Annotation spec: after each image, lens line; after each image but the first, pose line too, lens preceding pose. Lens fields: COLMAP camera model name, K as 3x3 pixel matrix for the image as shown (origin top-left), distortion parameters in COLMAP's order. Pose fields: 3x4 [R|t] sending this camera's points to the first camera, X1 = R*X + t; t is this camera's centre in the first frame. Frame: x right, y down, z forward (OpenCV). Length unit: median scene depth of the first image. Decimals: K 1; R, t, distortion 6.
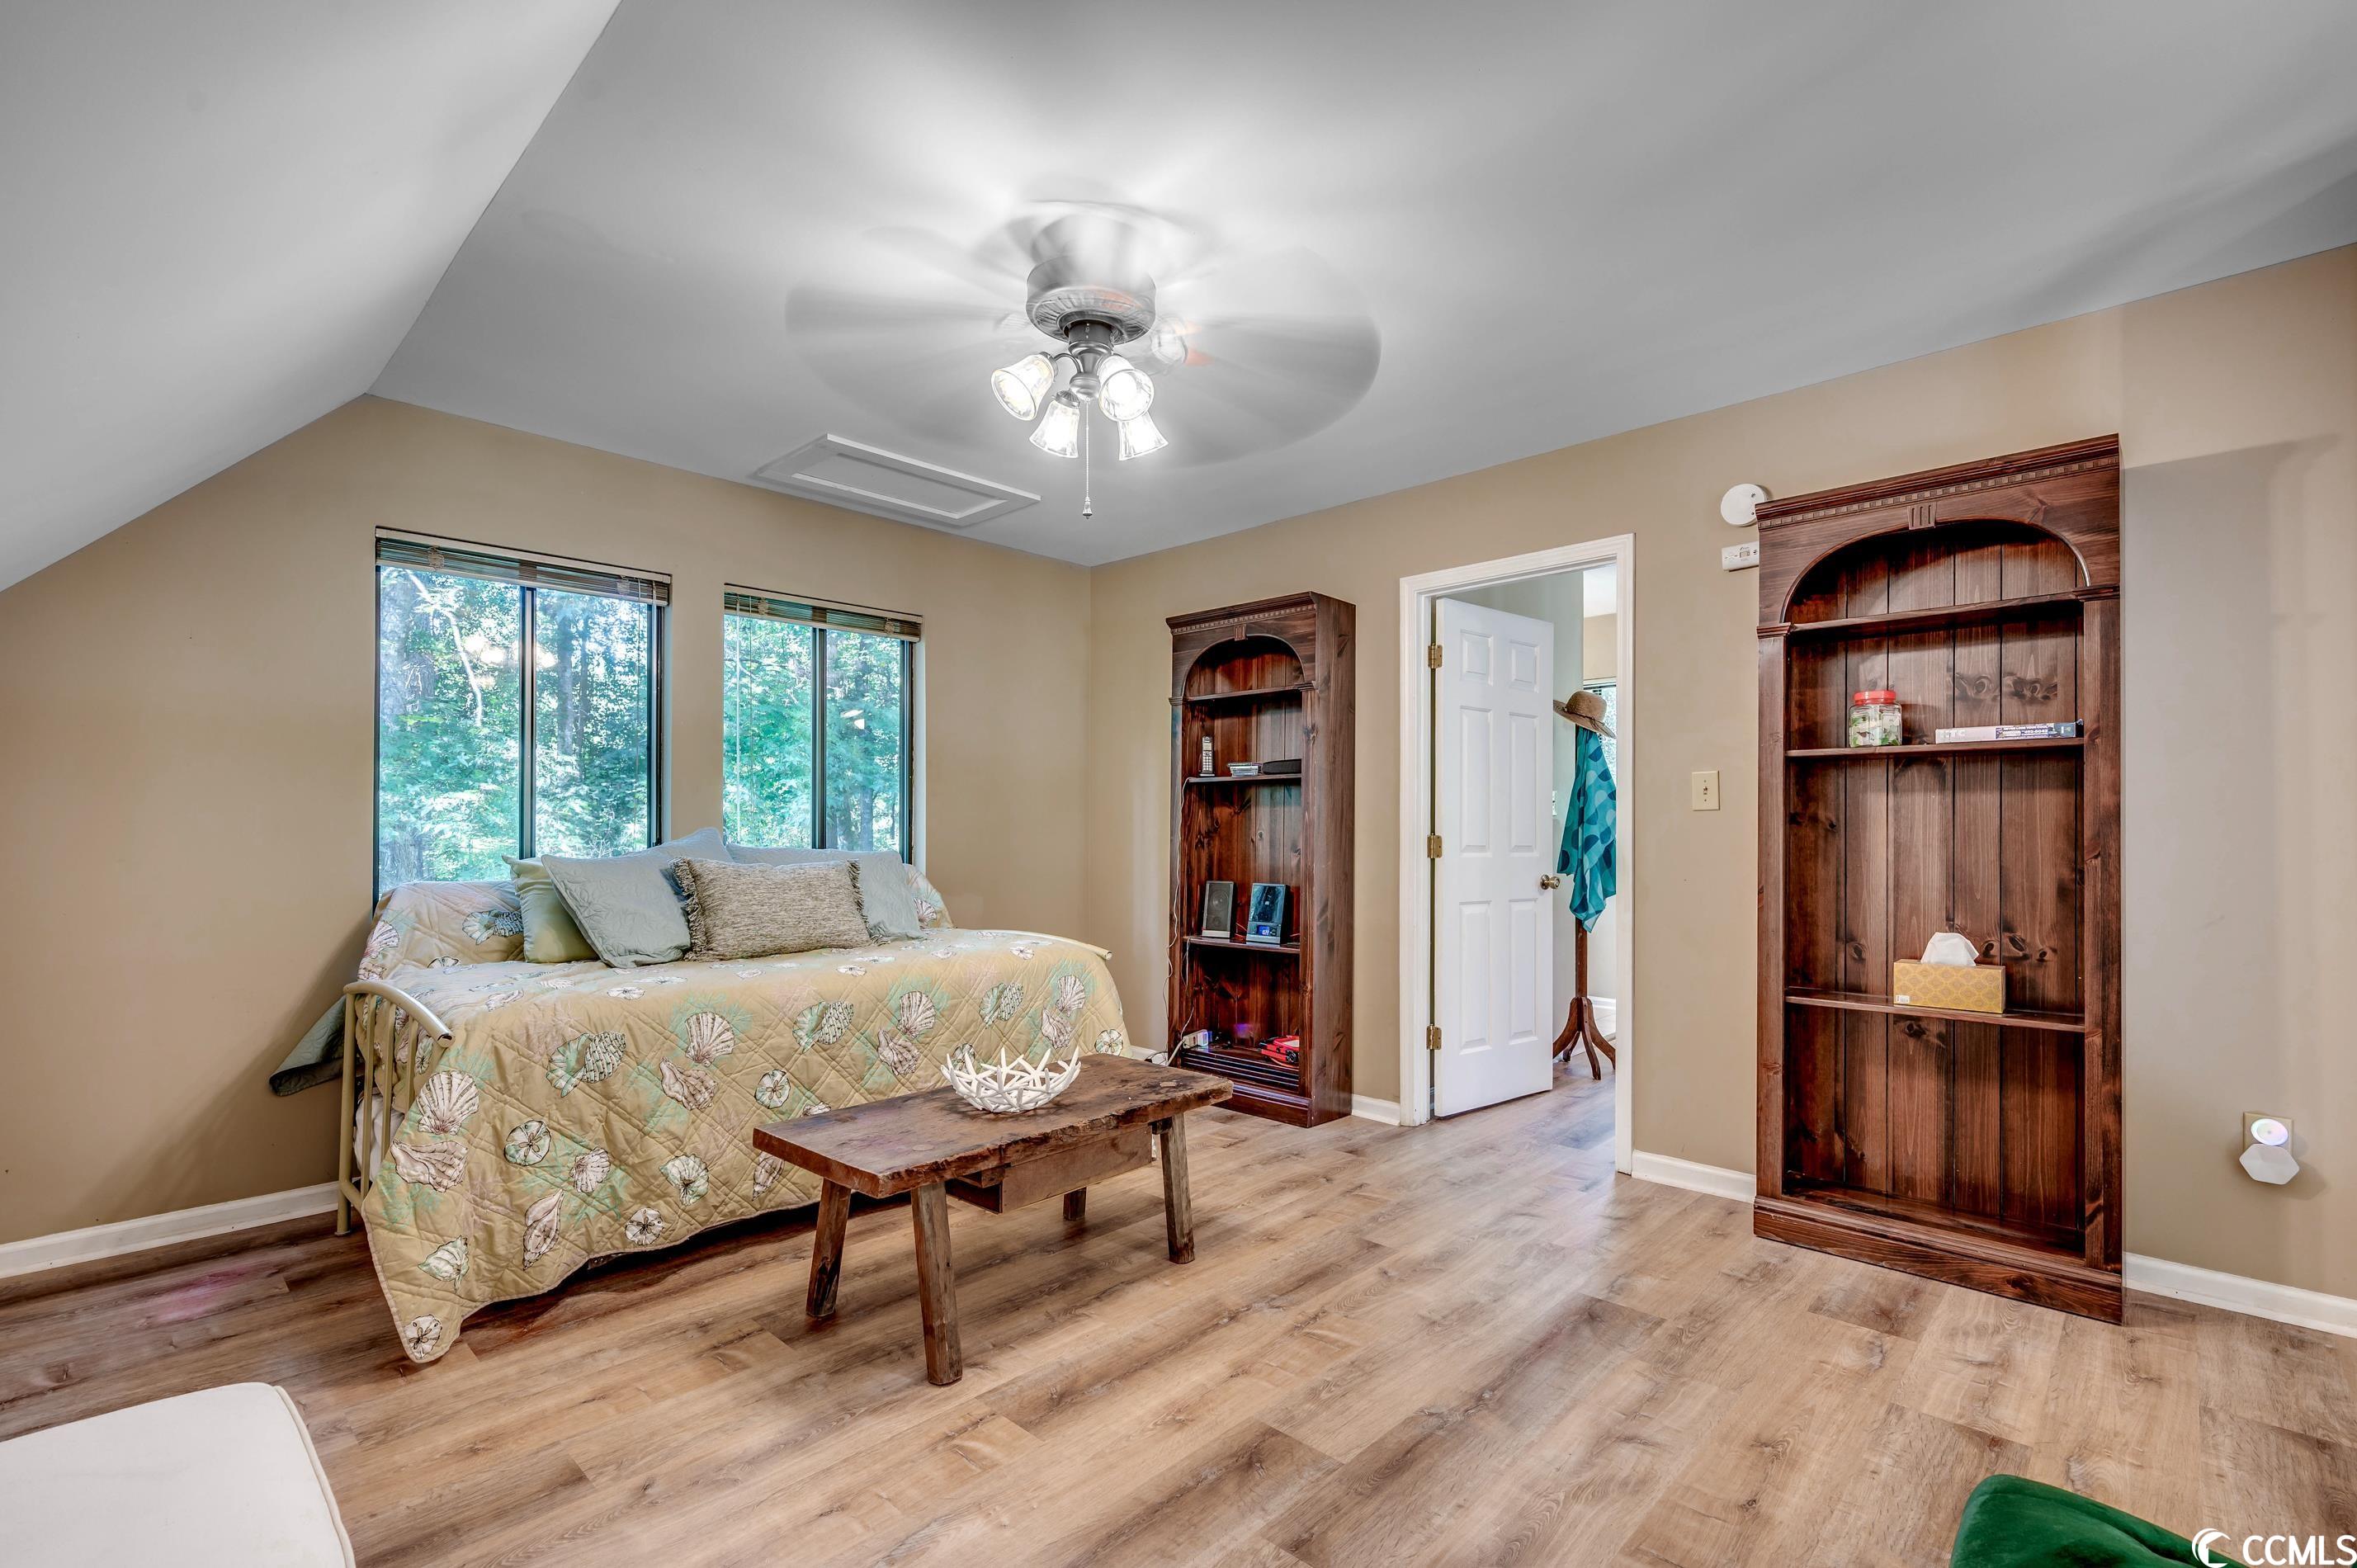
lens RADIAL K [[1052.0, 0, 1190.6], [0, 1052.0, 827.2], [0, 0, 1]] dist [0.000260, -0.000851]
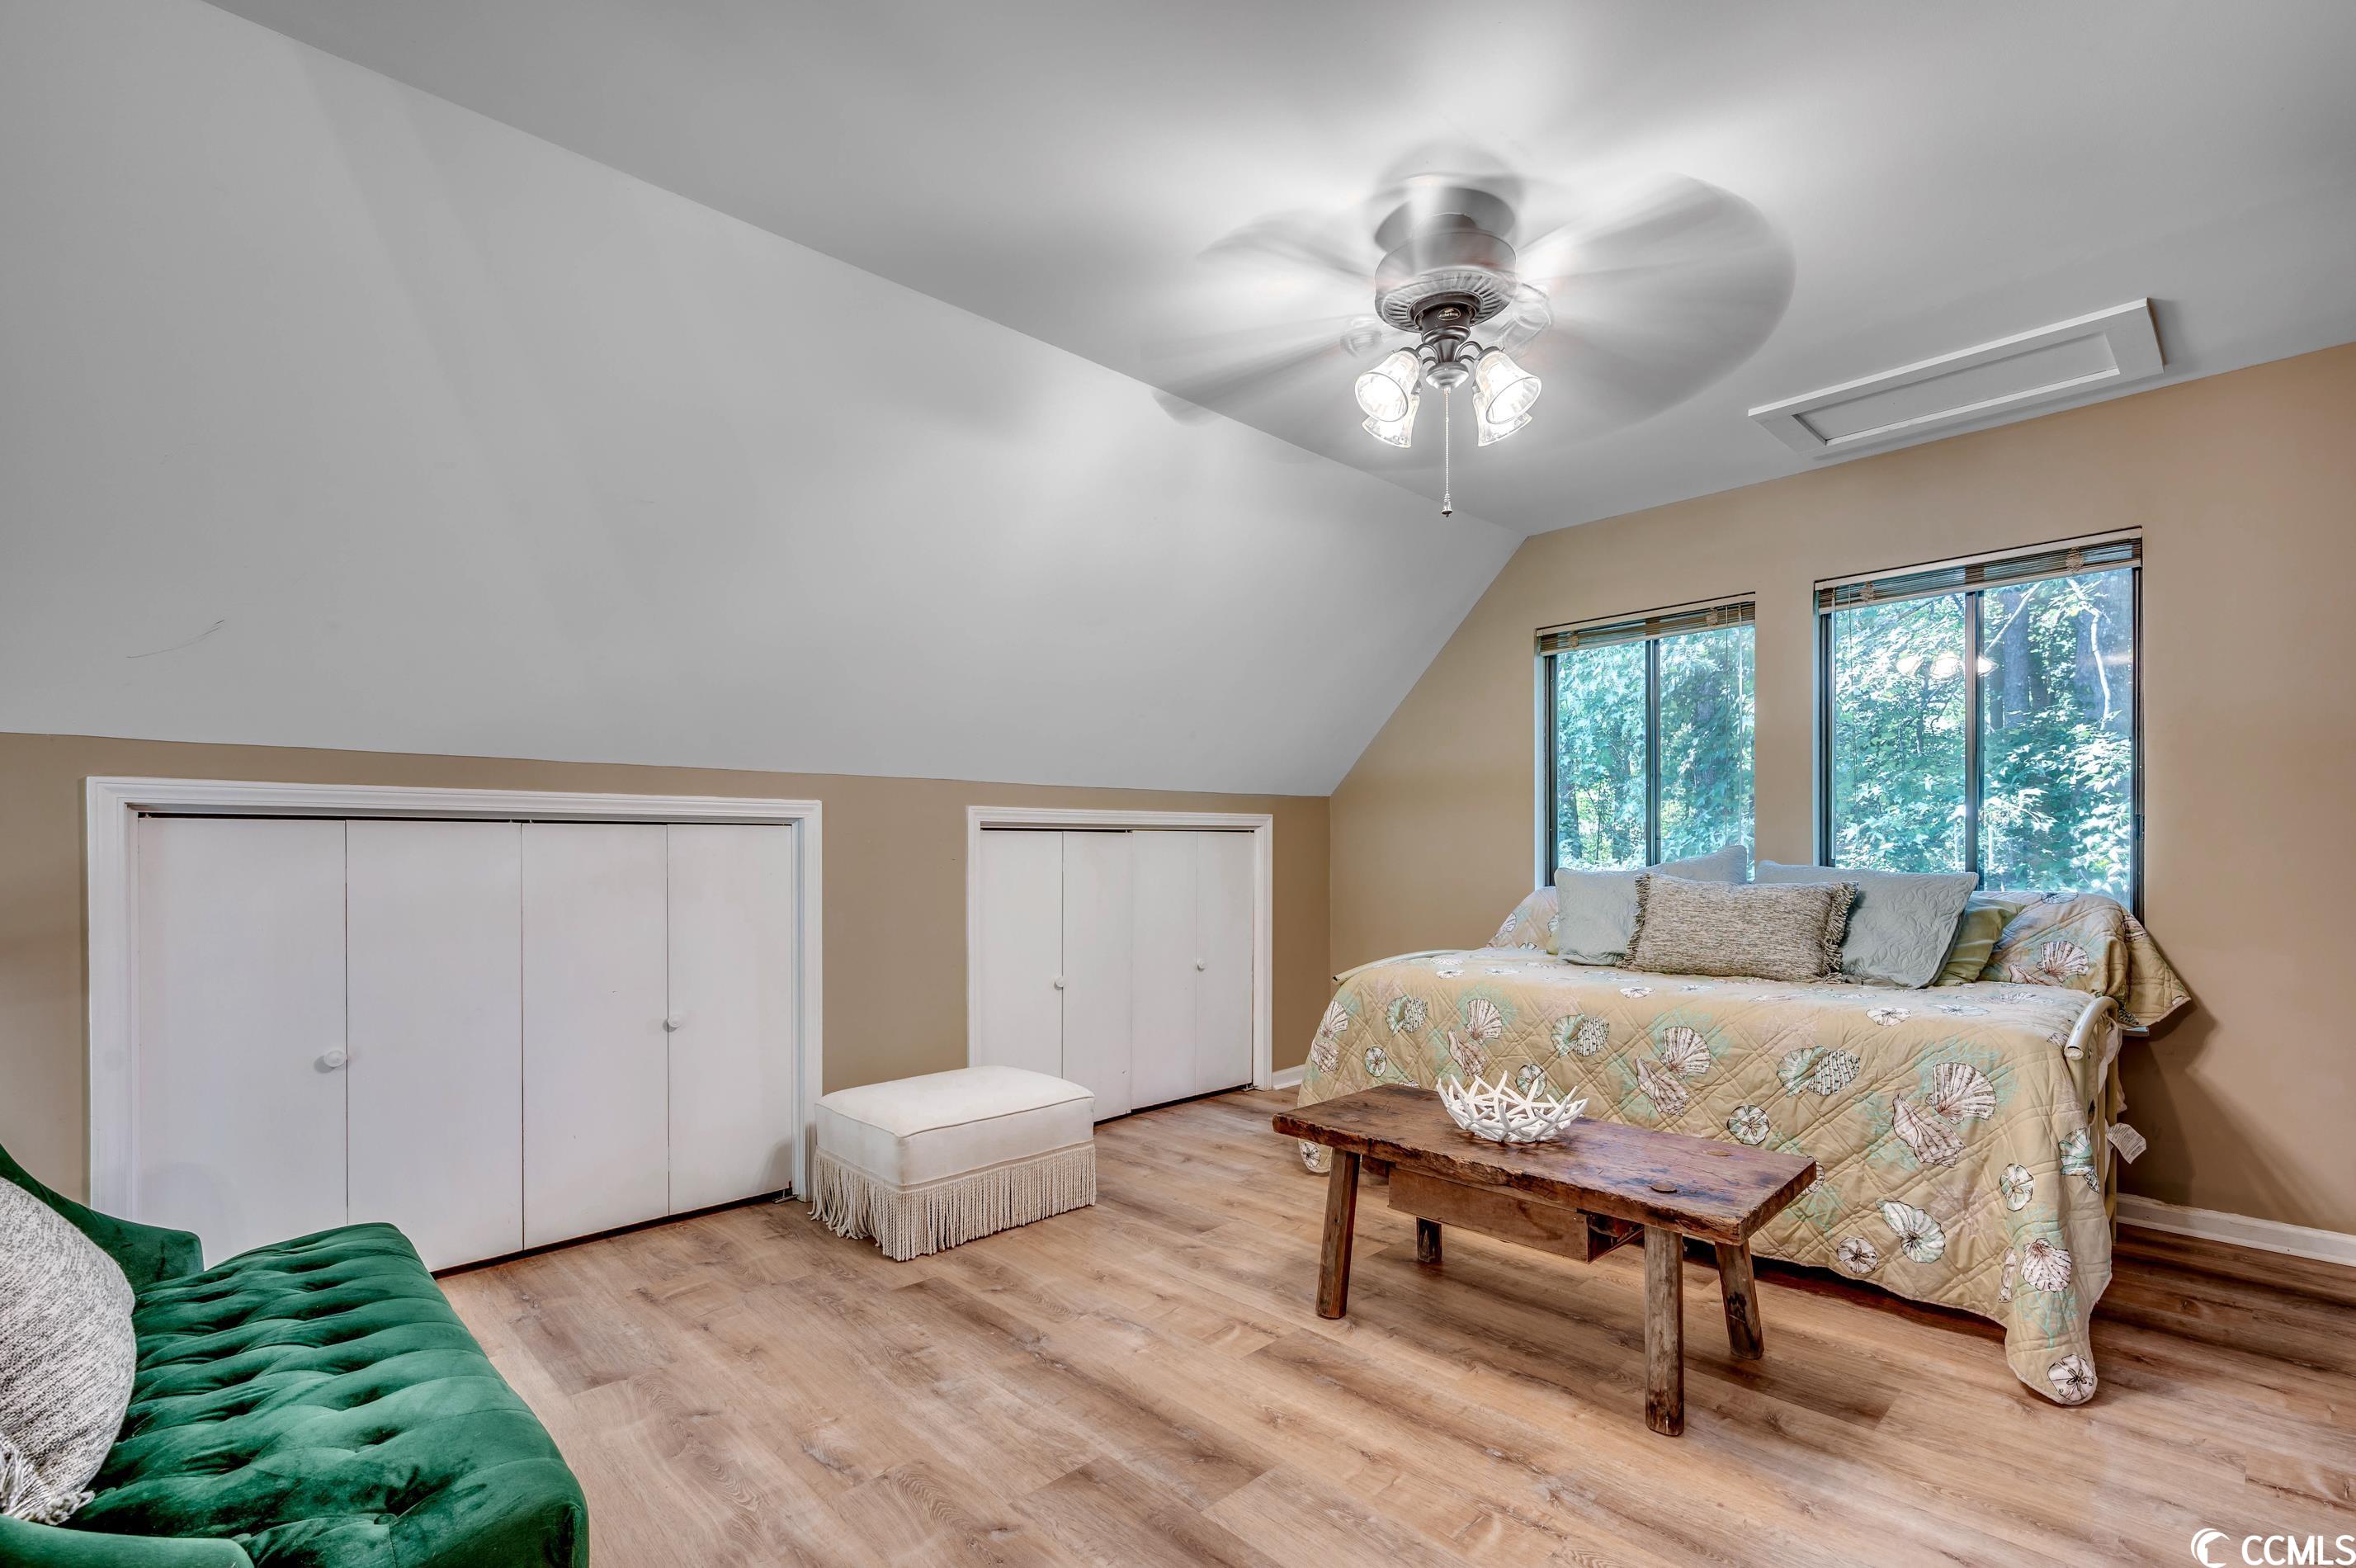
lens RADIAL K [[1060.8, 0, 1183.0], [0, 1060.8, 852.0], [0, 0, 1]] dist [0.000298, -0.000546]
pose [[-0.049162, 0.000258, -0.998791, 0.773977], [0.005502, 0.999985, -0.000013, 0.005865], [0.998776, -0.005496, -0.049163, 0.724981]]
